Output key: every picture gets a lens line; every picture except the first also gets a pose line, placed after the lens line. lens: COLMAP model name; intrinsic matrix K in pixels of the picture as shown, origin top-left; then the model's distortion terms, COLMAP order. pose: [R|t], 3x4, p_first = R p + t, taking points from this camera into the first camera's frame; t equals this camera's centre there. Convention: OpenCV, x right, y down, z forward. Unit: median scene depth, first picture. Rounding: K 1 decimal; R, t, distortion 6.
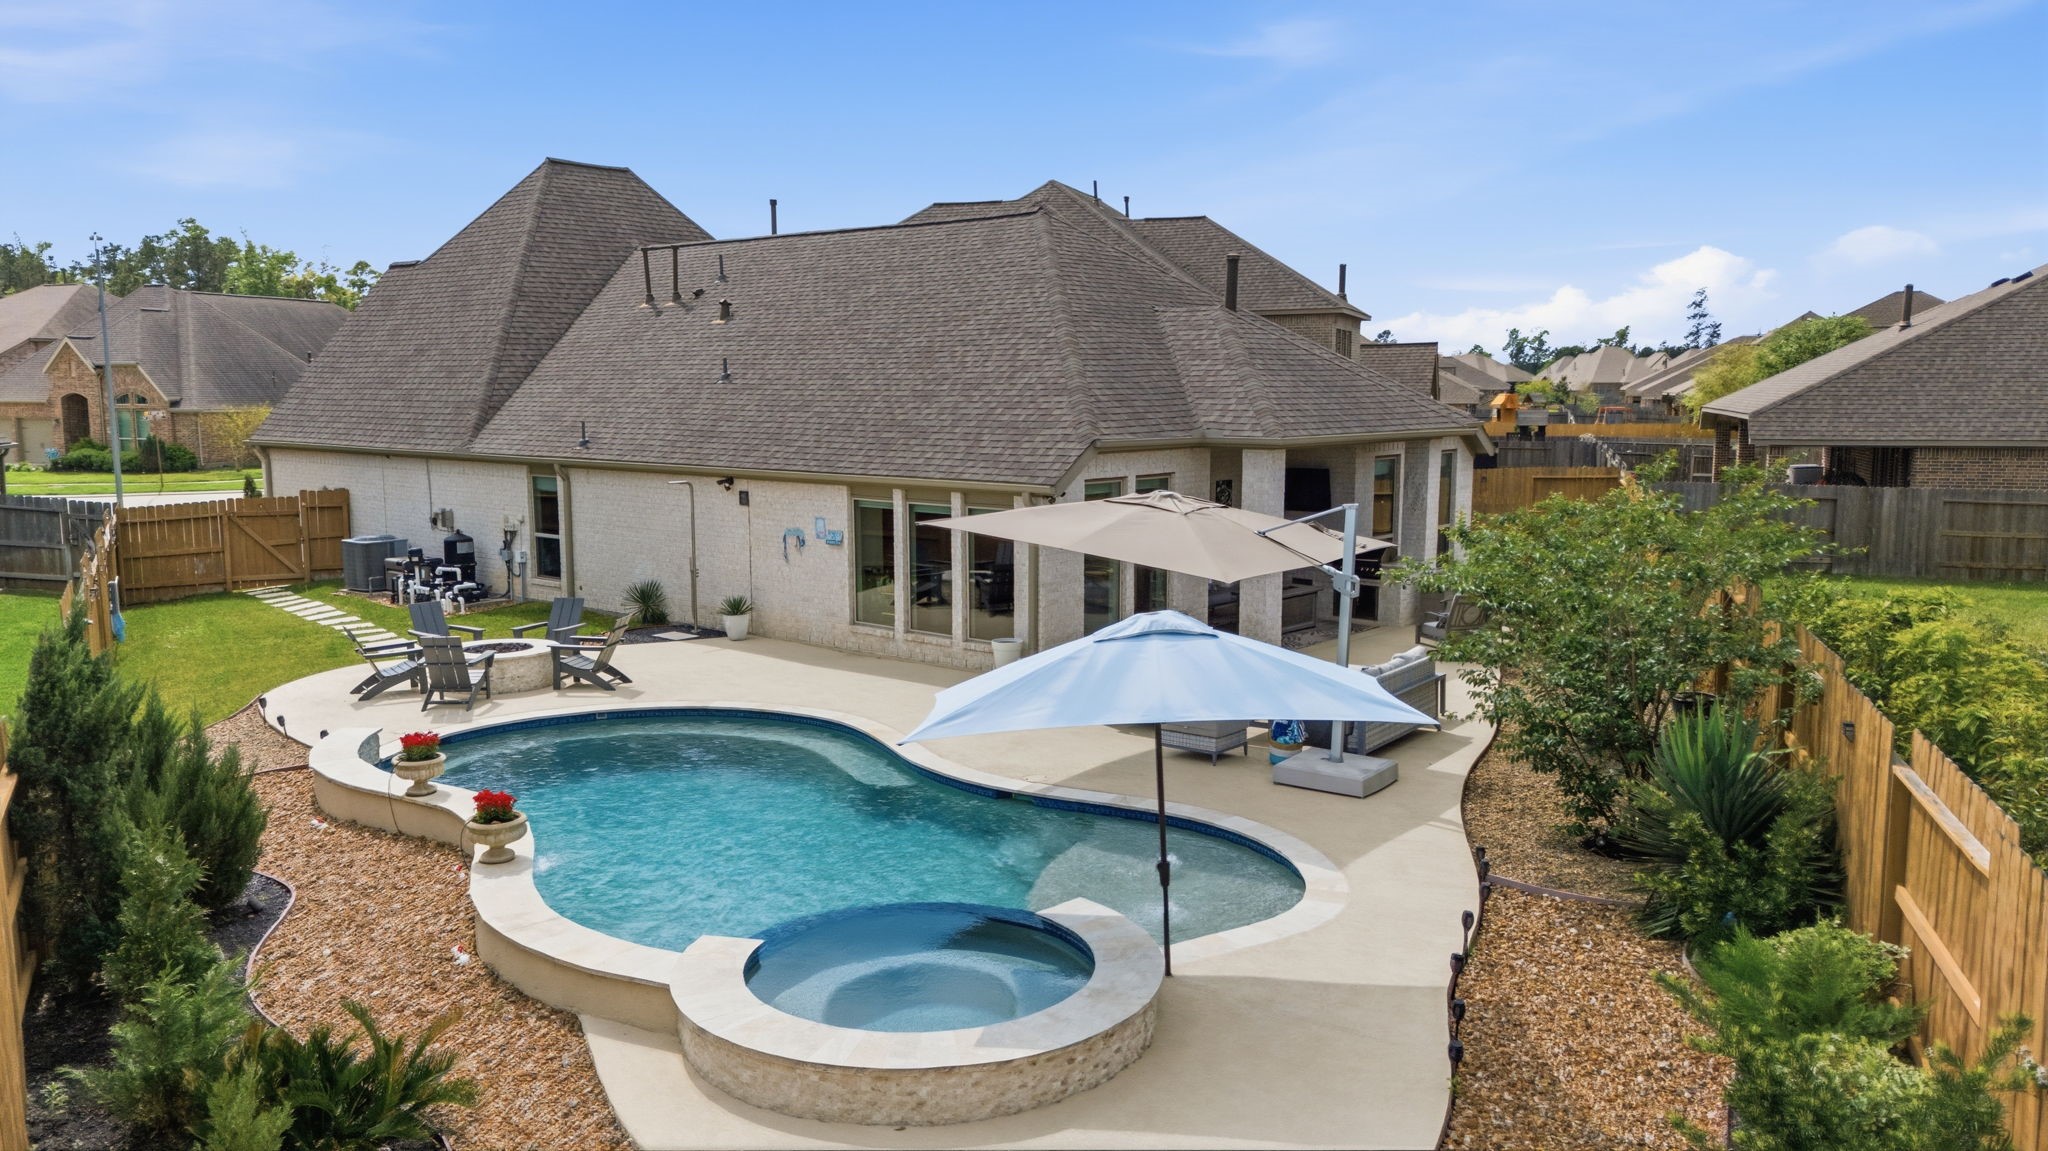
lens RADIAL K [[1509.7, 0, 1030.4], [0, 1509.7, 584.4], [0, 0, 1]] dist [0.071255, -0.067802]
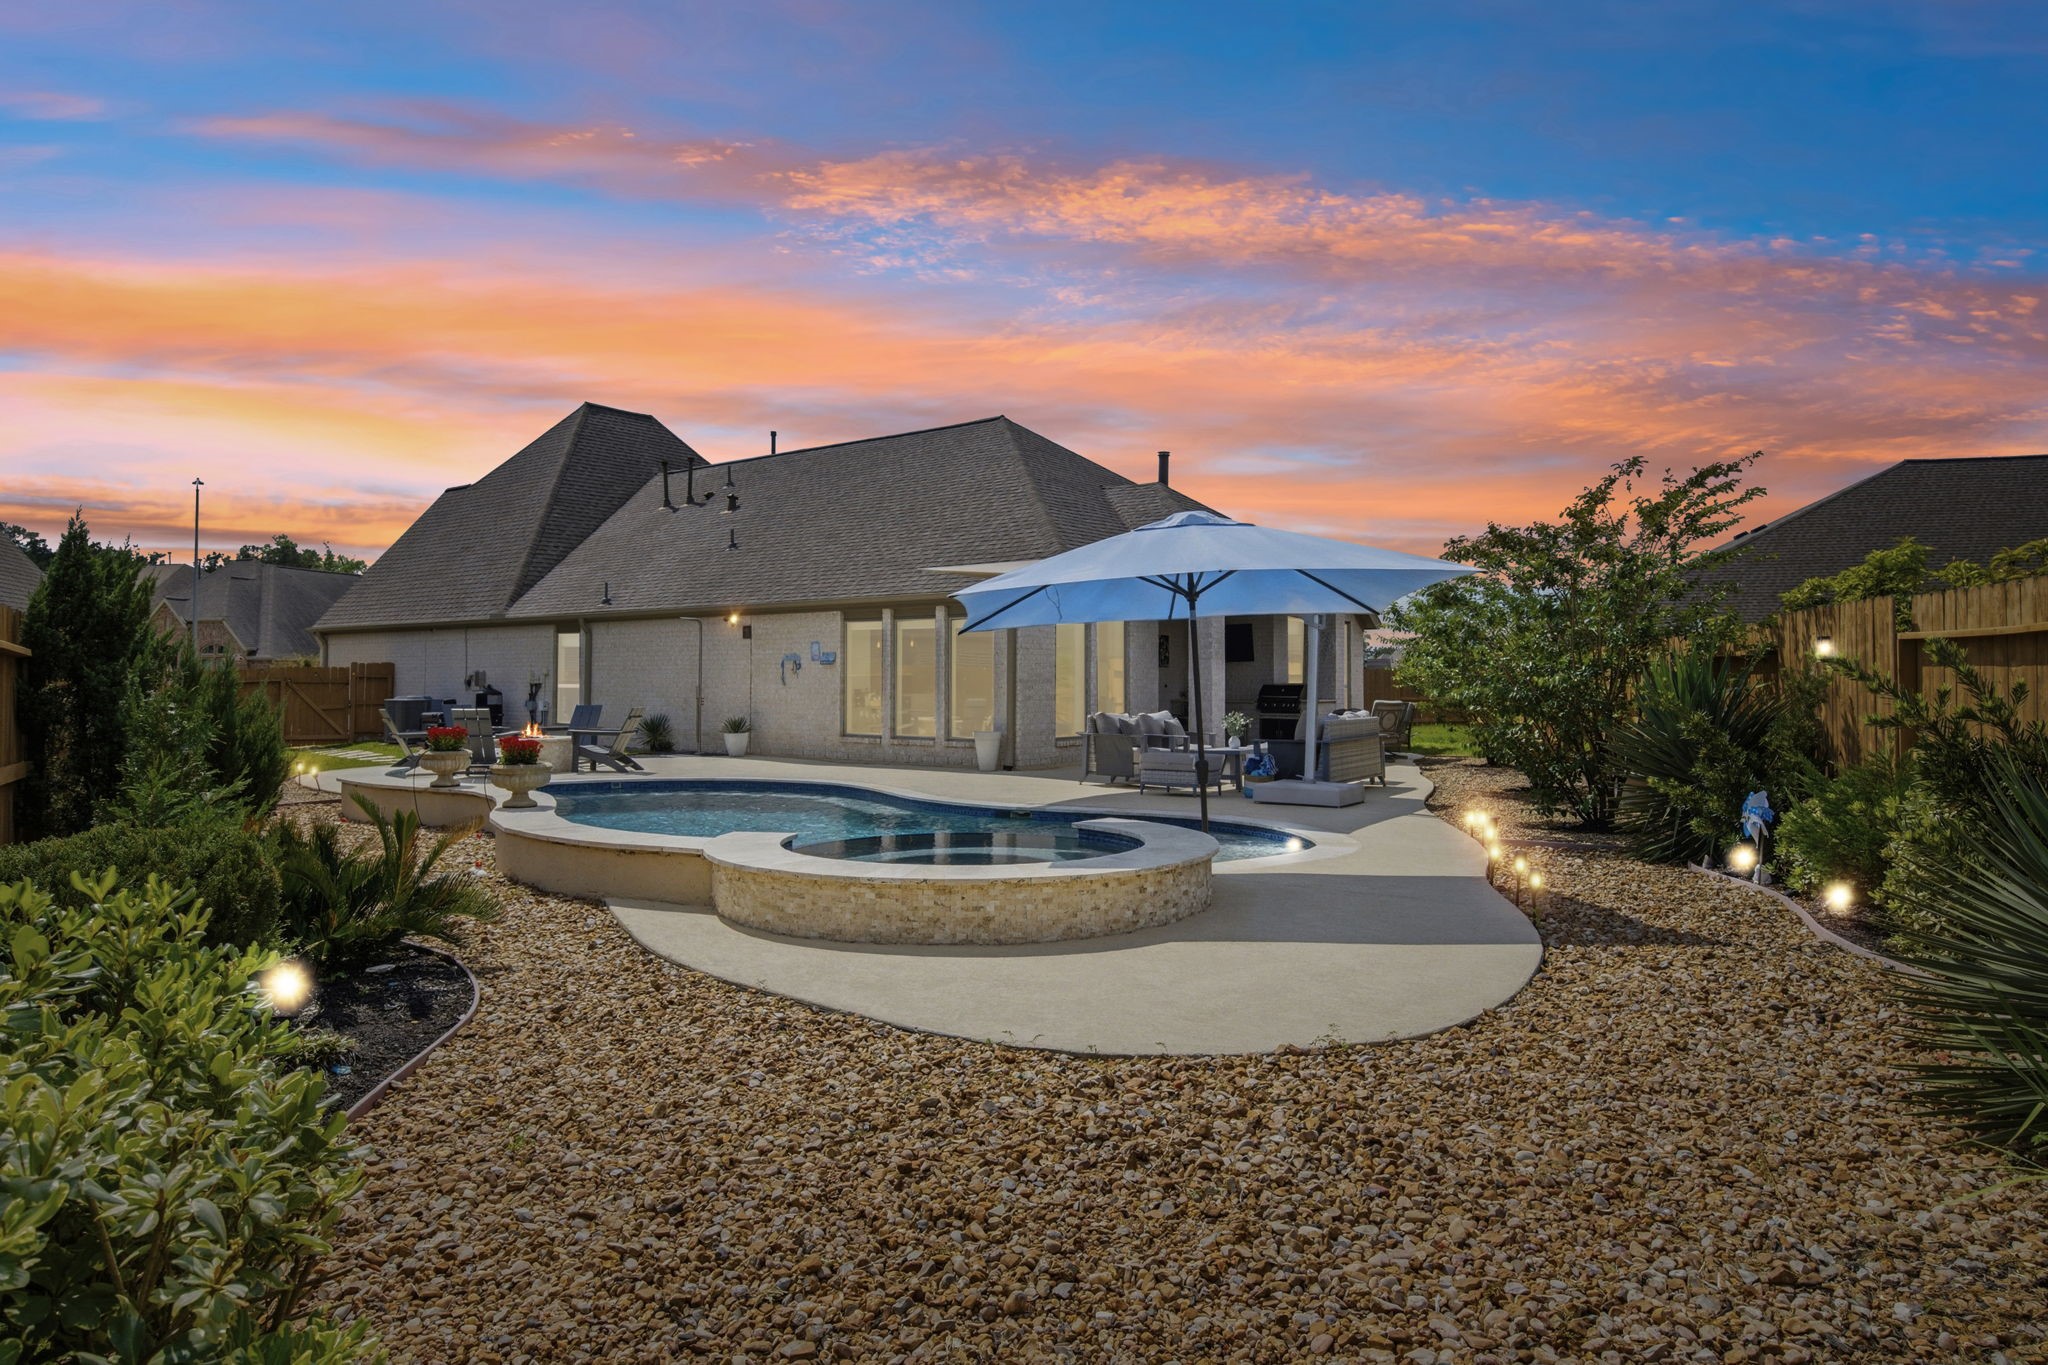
lens RADIAL K [[1196.6, 0, 1024.0], [0, 1196.6, 682.5], [0, 0, 1]] dist [0.005634, 0.001151]
pose [[0.997970, 0.009834, 0.062918, -0.031423], [0.000002, 0.988000, -0.154452, 0.100964], [-0.063682, 0.154138, 0.985995, 0.086332]]
